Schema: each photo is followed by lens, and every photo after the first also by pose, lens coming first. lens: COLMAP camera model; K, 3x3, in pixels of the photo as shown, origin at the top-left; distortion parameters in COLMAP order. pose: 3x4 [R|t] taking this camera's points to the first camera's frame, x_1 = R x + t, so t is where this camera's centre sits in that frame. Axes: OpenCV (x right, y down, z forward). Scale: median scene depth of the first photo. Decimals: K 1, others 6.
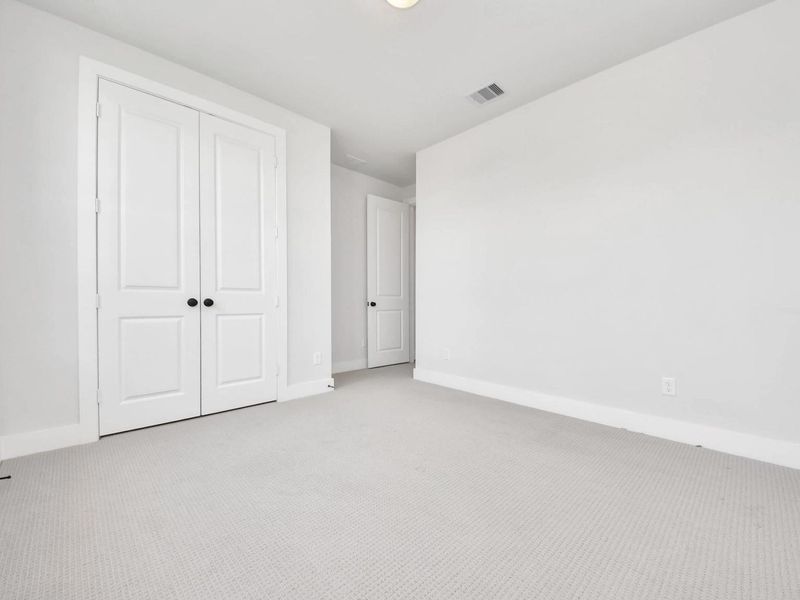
lens RADIAL K [[324.6, 0, 403.4], [0, 324.6, 303.3], [0, 0, 1]] dist [0.000490, -0.000046]
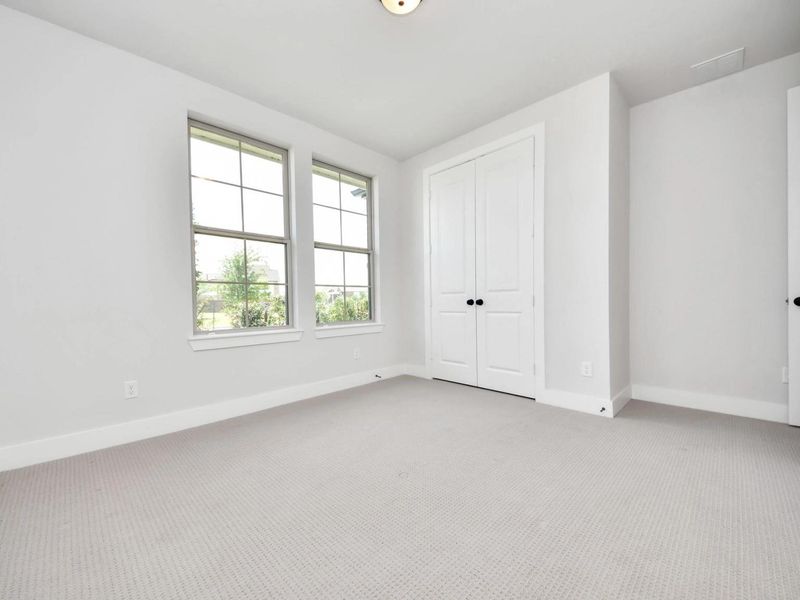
lens RADIAL K [[324.6, 0, 403.4], [0, 324.6, 303.3], [0, 0, 1]] dist [0.000490, -0.000046]
pose [[0.025872, 0.006328, -0.999645, 0.649638], [0.010598, 0.999922, 0.006604, -0.008777], [0.999609, -0.010765, 0.025803, 0.616940]]
